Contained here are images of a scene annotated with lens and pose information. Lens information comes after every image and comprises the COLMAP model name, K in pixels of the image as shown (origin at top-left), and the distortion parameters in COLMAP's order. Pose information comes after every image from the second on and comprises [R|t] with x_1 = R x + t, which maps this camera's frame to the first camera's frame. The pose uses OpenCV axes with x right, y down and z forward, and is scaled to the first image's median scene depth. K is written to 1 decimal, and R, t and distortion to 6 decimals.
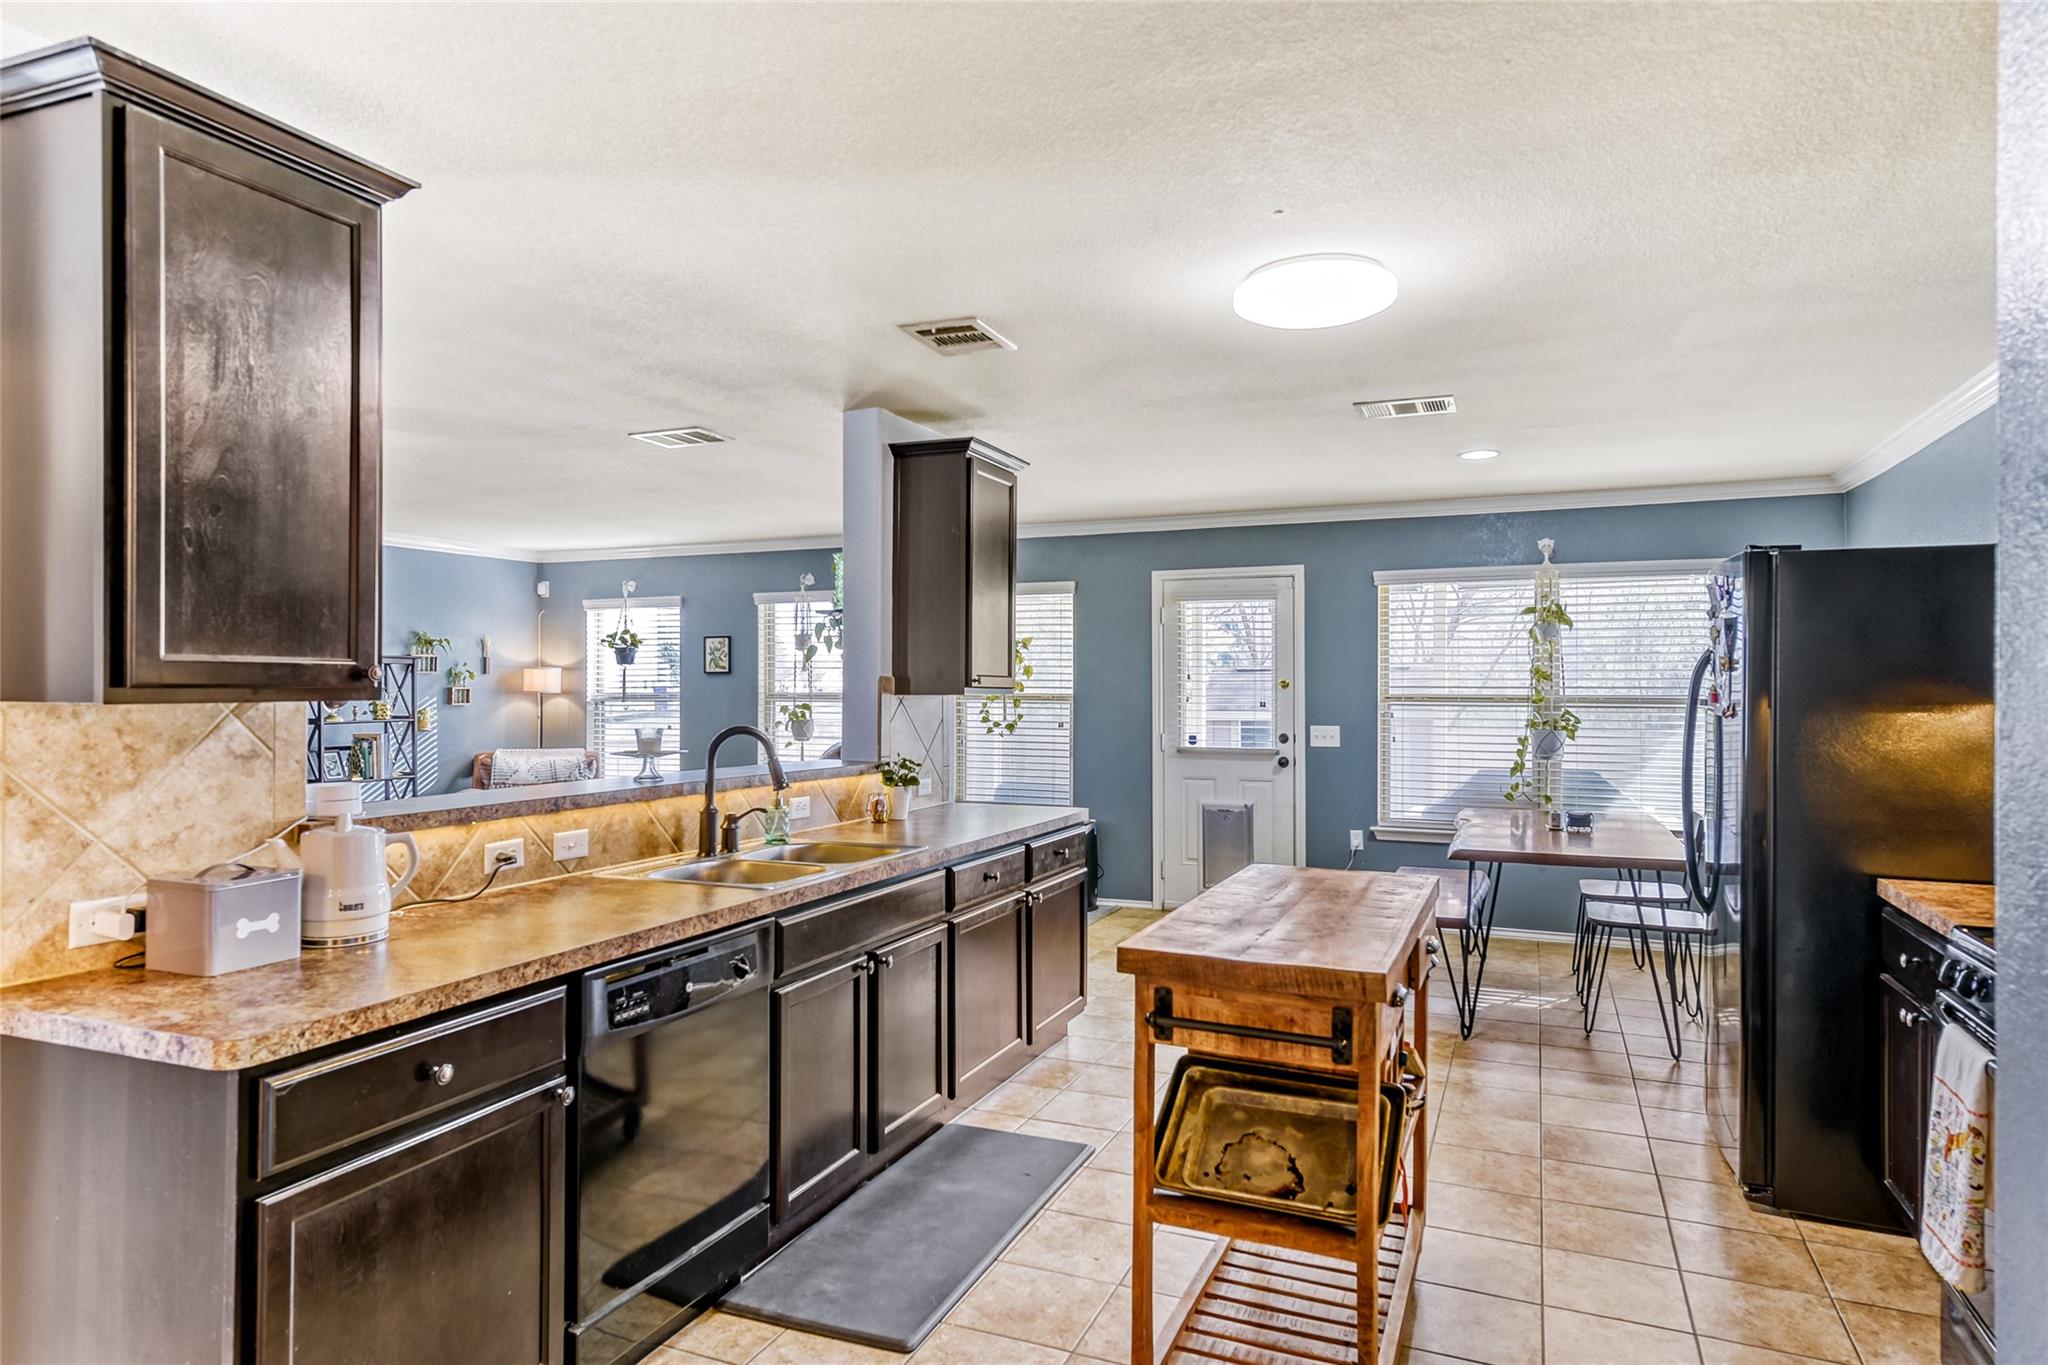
lens RADIAL K [[1174.6, 0, 1013.6], [0, 1174.6, 670.5], [0, 0, 1]] dist [0.019754, 0.012267]
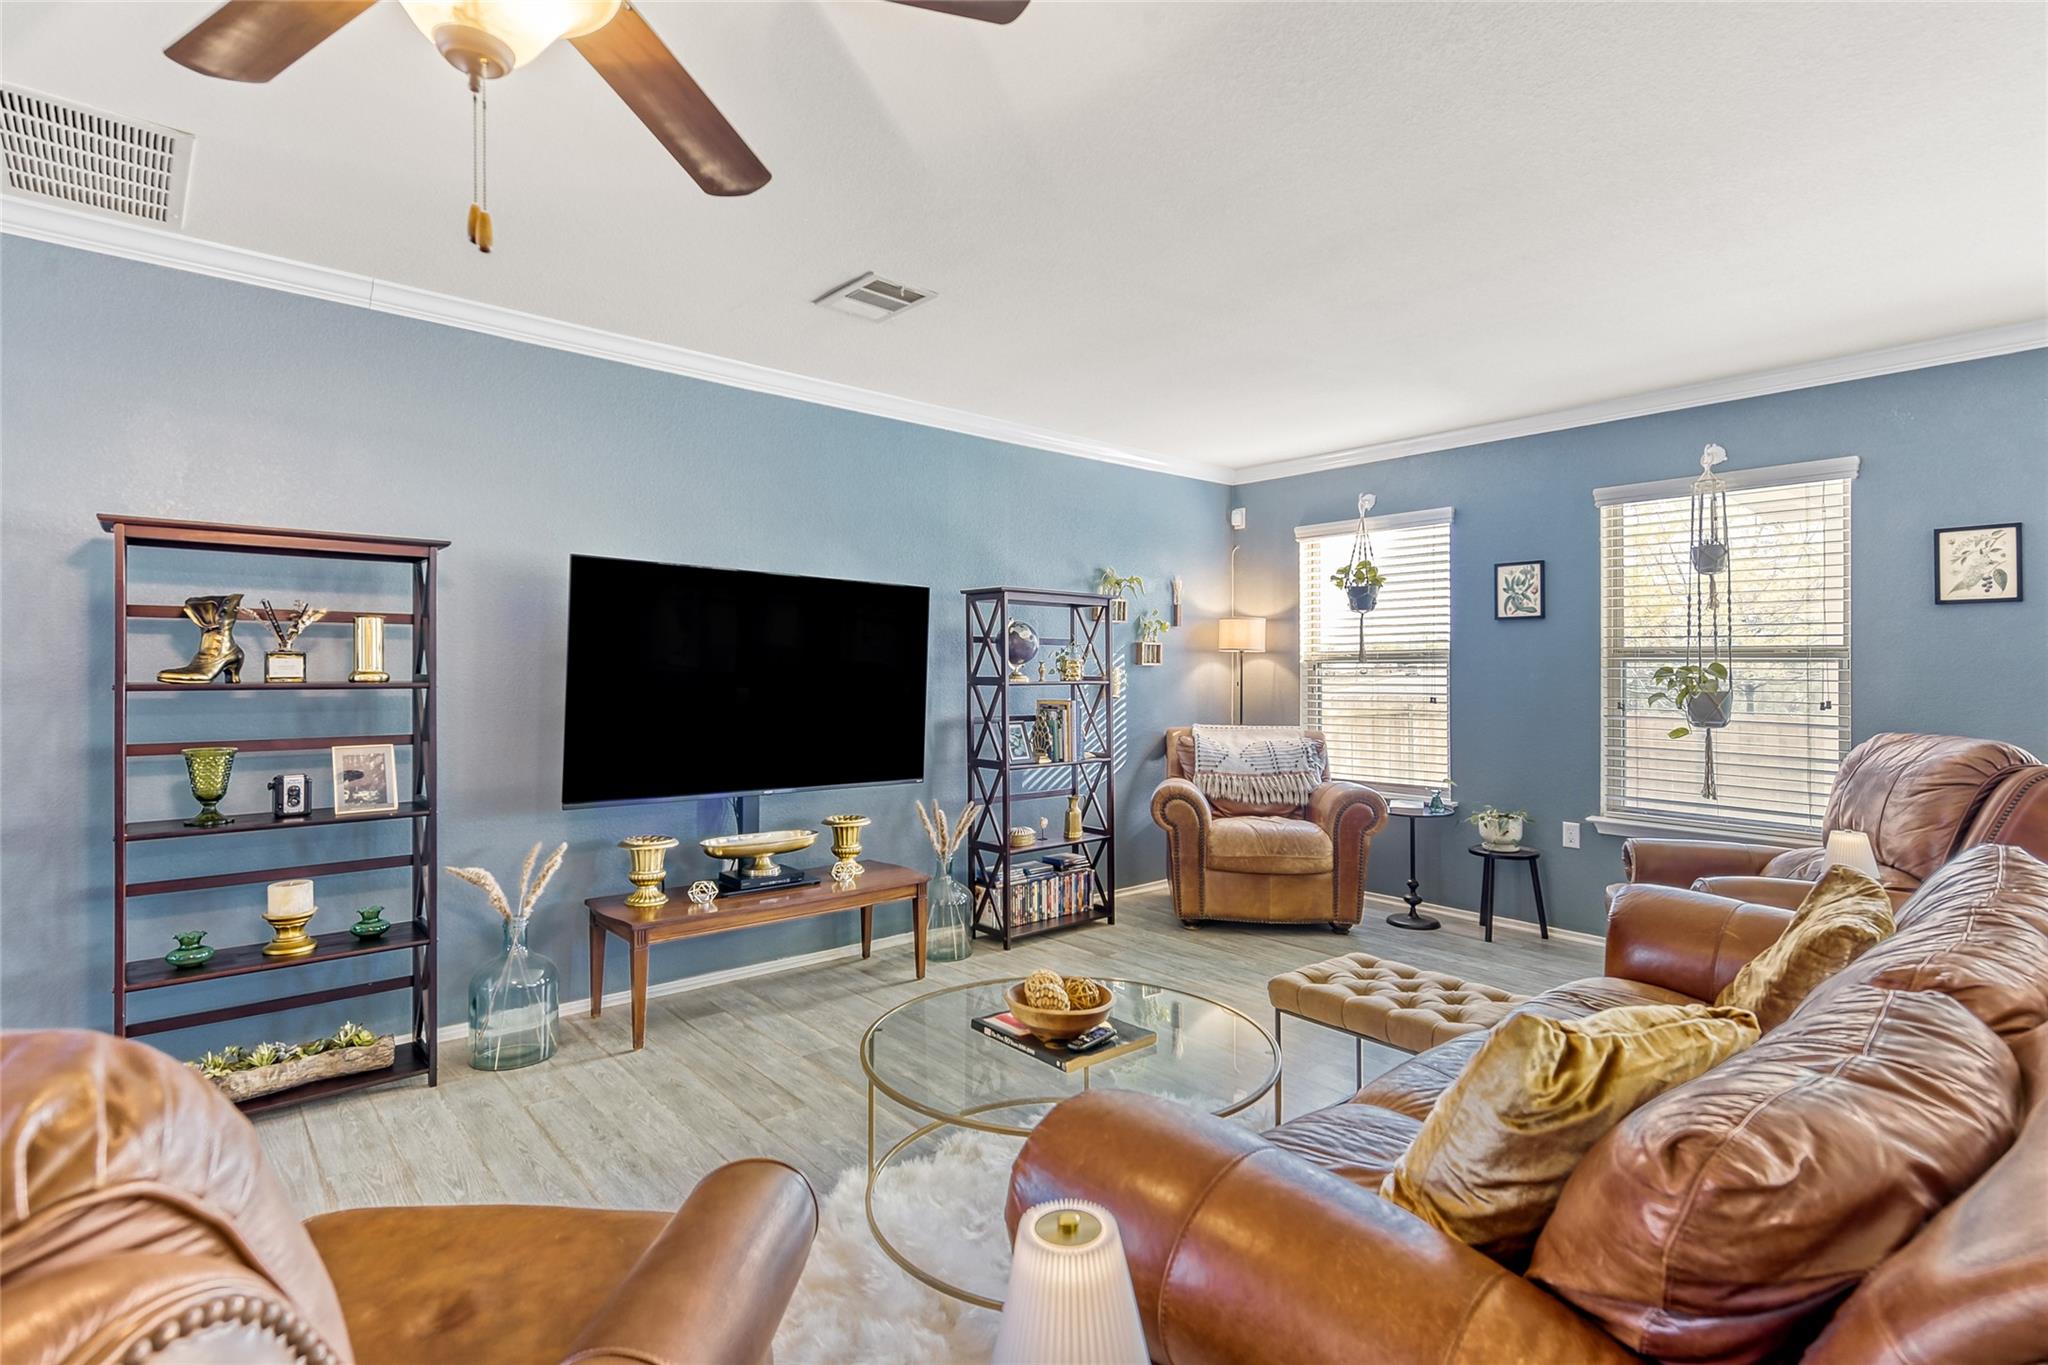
lens RADIAL K [[984.0, 0, 1029.7], [0, 984.0, 666.7], [0, 0, 1]] dist [-0.004609, 0.000011]
pose [[0.894925, 0.004463, -0.446195, -0.510797], [-0.000032, 0.999951, 0.009937, 0.047510], [0.446217, -0.008879, 0.894881, 0.789857]]
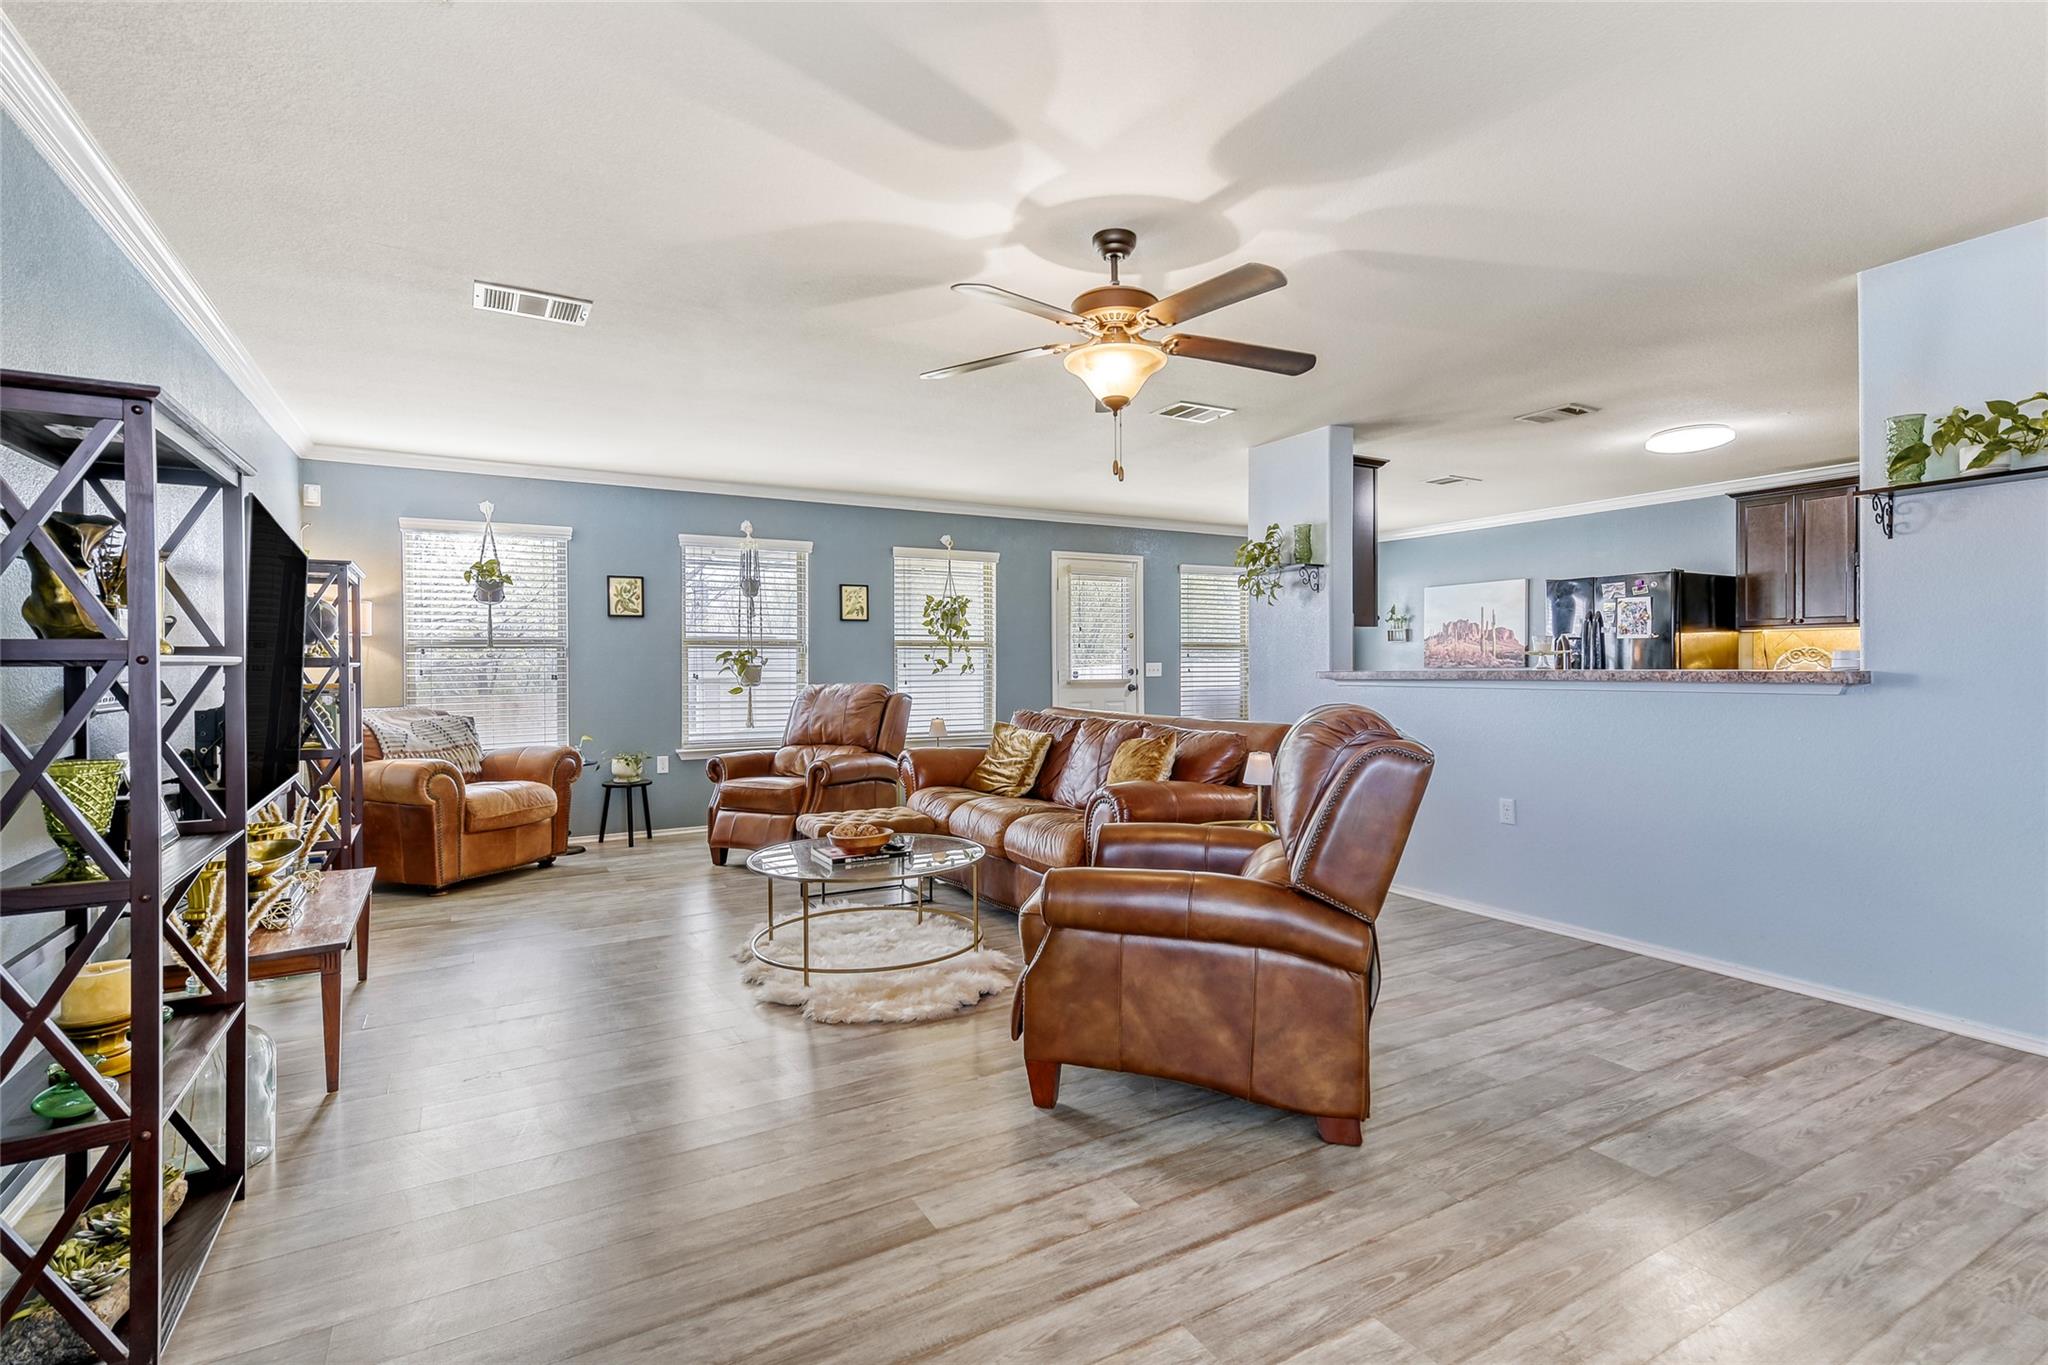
lens RADIAL K [[984.0, 0, 1026.6], [0, 984.0, 671.1], [0, 0, 1]] dist [-0.004609, 0.000011]
pose [[0.592517, -0.009313, 0.805504, -1.386102], [-0.007097, 0.999834, 0.016781, 0.059969], [-0.805527, -0.015660, 0.592352, 0.601944]]
